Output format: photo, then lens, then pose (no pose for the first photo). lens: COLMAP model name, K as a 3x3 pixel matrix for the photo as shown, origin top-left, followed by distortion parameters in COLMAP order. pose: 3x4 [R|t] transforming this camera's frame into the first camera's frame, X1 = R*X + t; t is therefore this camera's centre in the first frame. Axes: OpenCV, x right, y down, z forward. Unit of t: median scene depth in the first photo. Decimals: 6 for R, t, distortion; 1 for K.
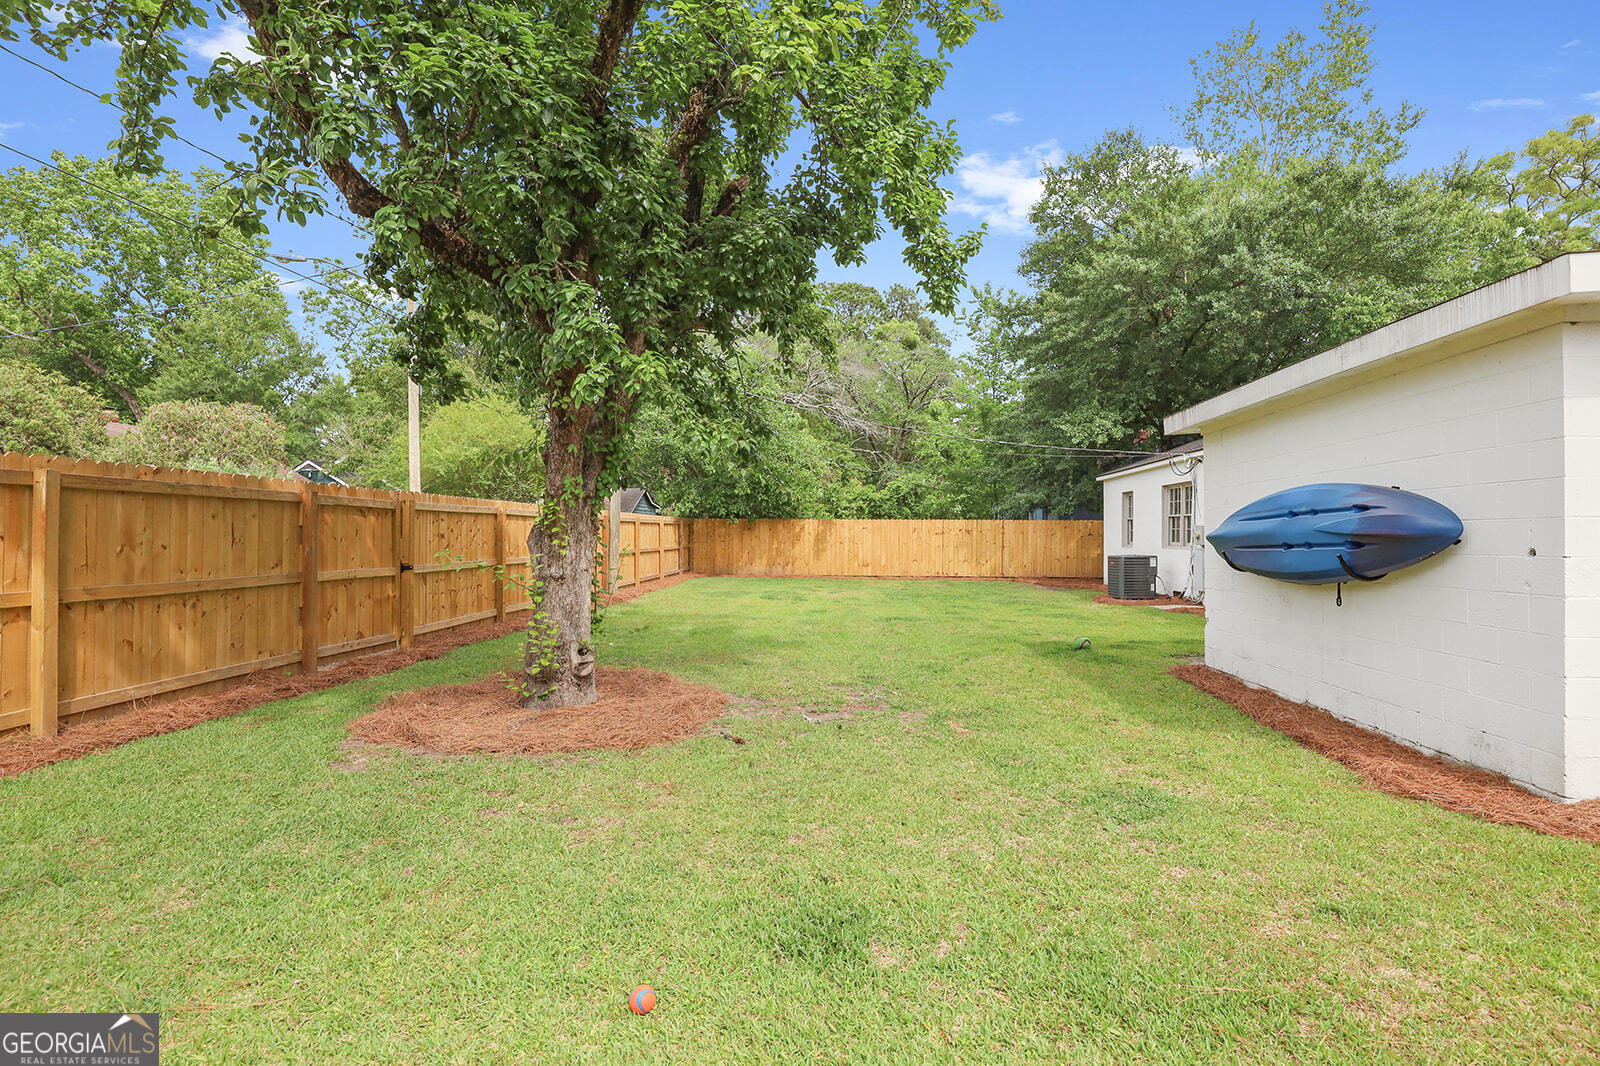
lens RADIAL K [[744.6, 0, 811.4], [0, 744.6, 534.4], [0, 0, 1]] dist [-0.029961, 0.000565]
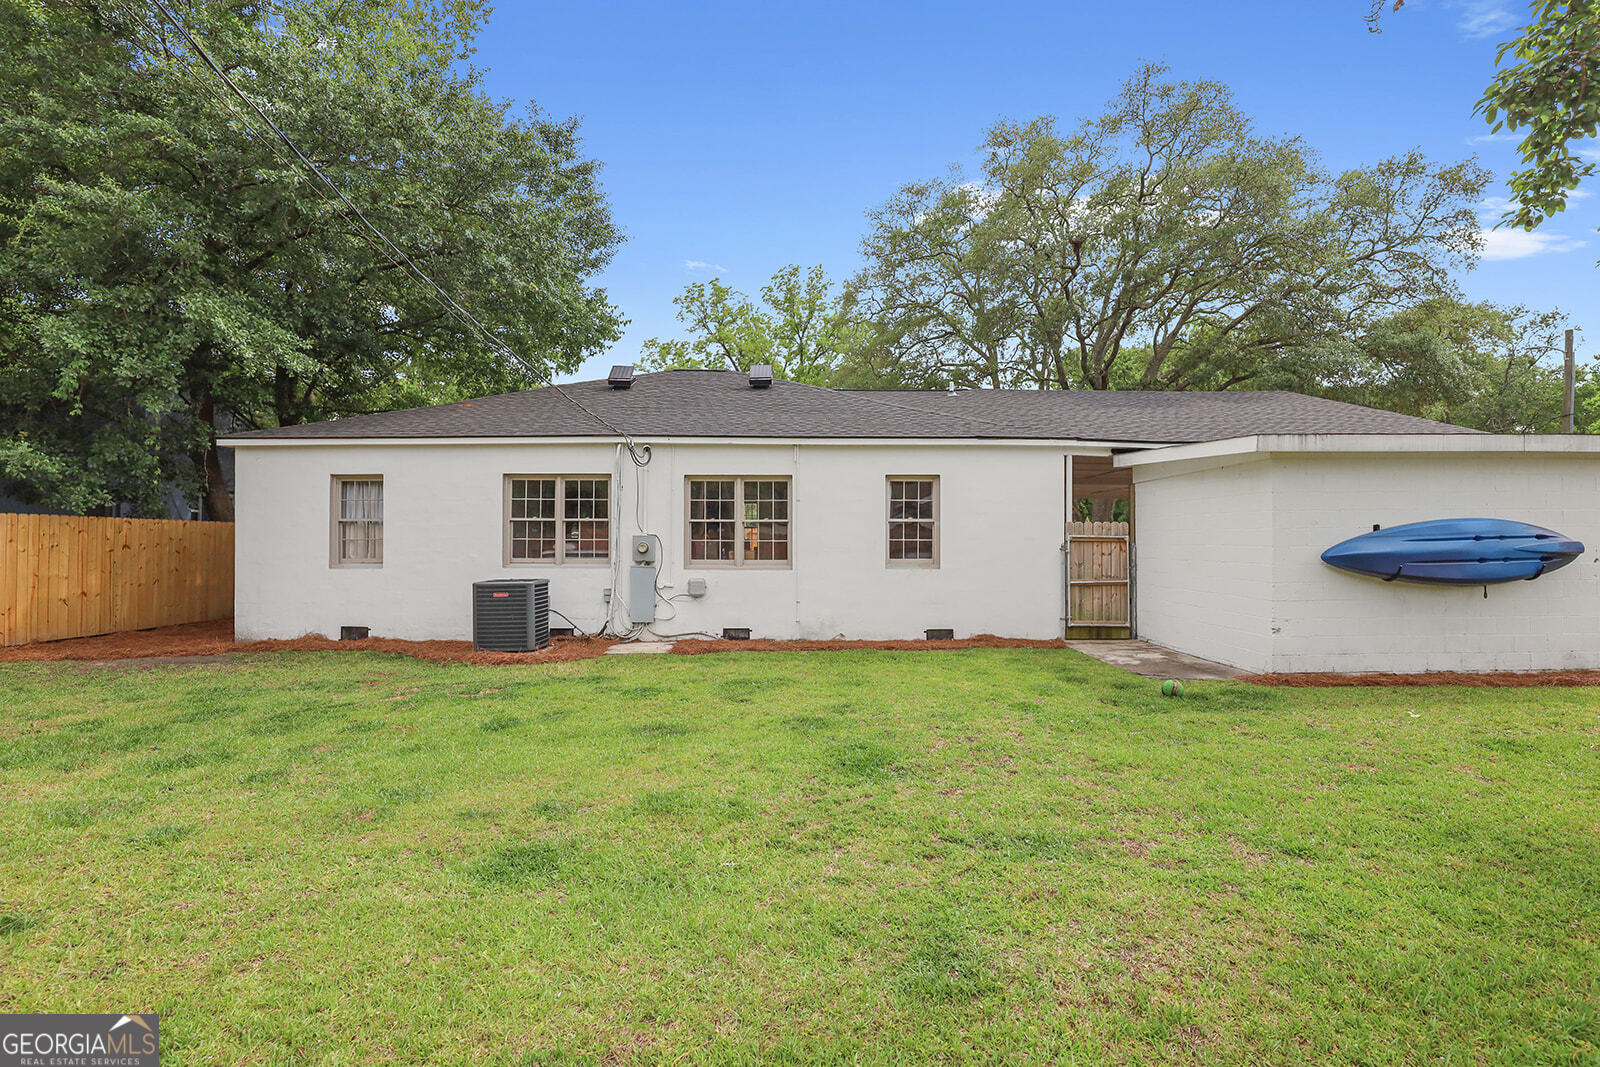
lens RADIAL K [[768.1, 0, 800.8], [0, 768.1, 541.8], [0, 0, 1]] dist [-0.001448, -0.000136]
pose [[-0.119274, 0.000480, 0.992861, -0.187024], [-0.003760, 0.999992, -0.000935, -0.003846], [-0.992854, -0.003845, -0.119271, 0.683296]]
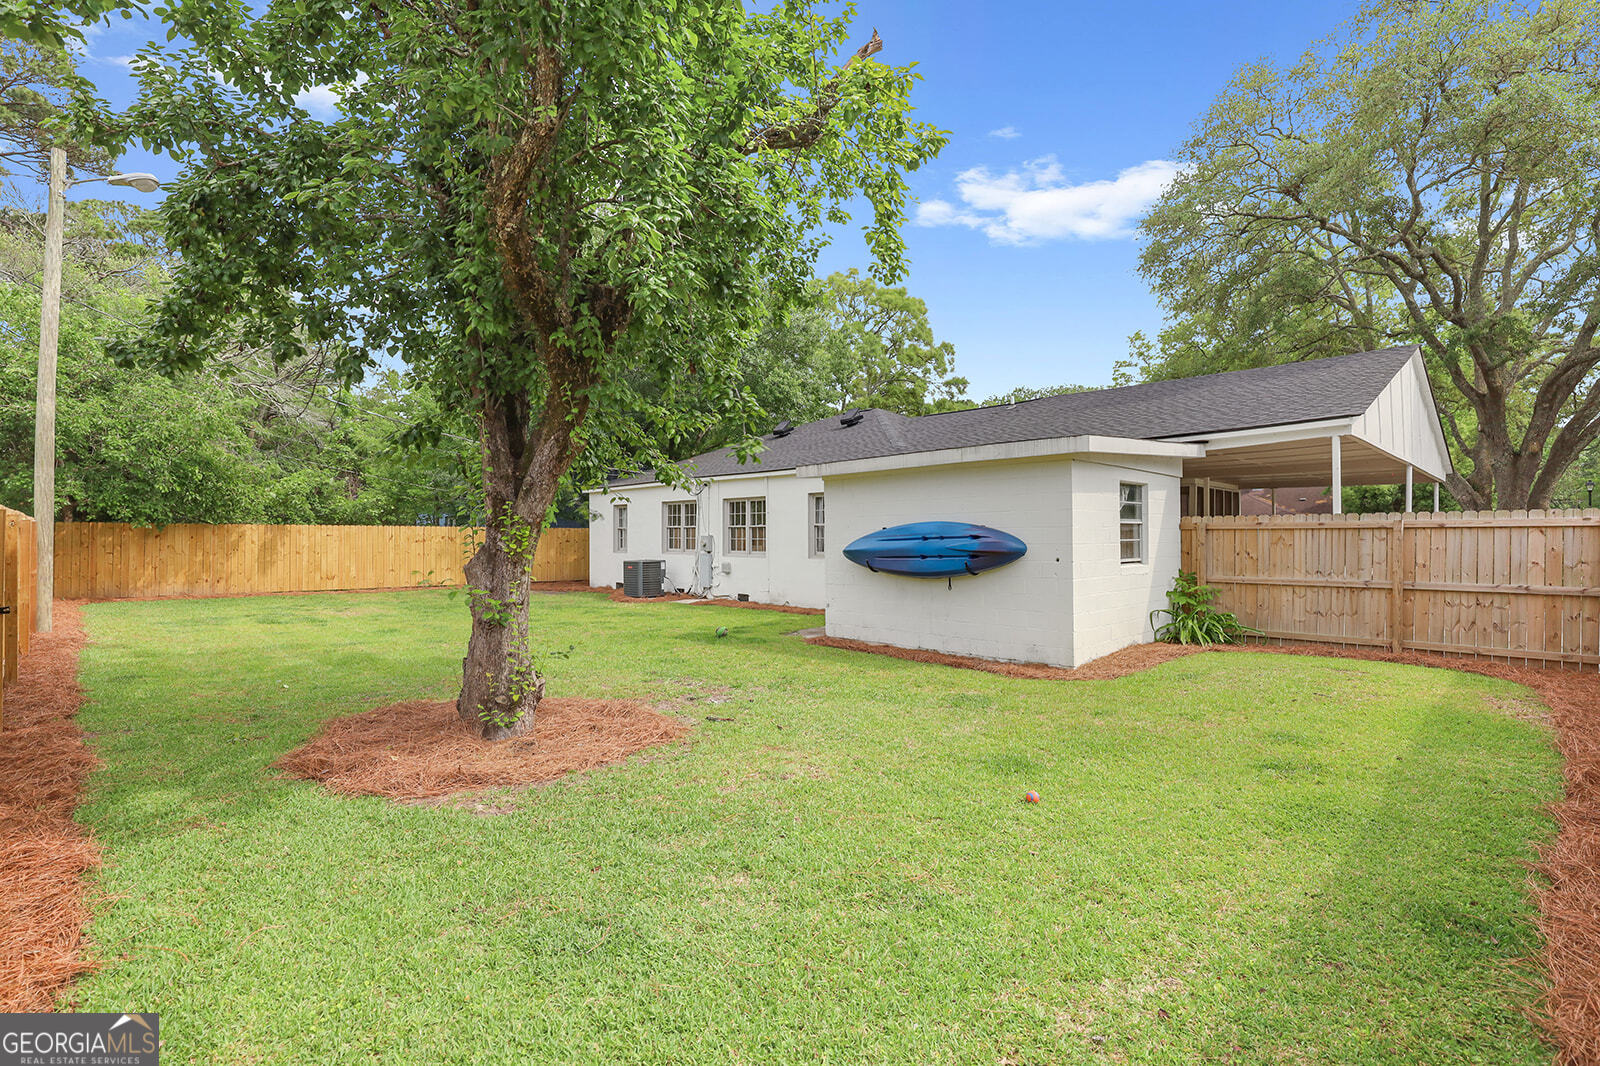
lens RADIAL K [[744.6, 0, 811.4], [0, 744.6, 534.4], [0, 0, 1]] dist [-0.029961, 0.000565]
pose [[0.659415, 0.000672, 0.751779, -0.228640], [0.000233, 0.999999, -0.001098, -0.009611], [-0.751779, 0.000899, 0.659415, 0.012327]]
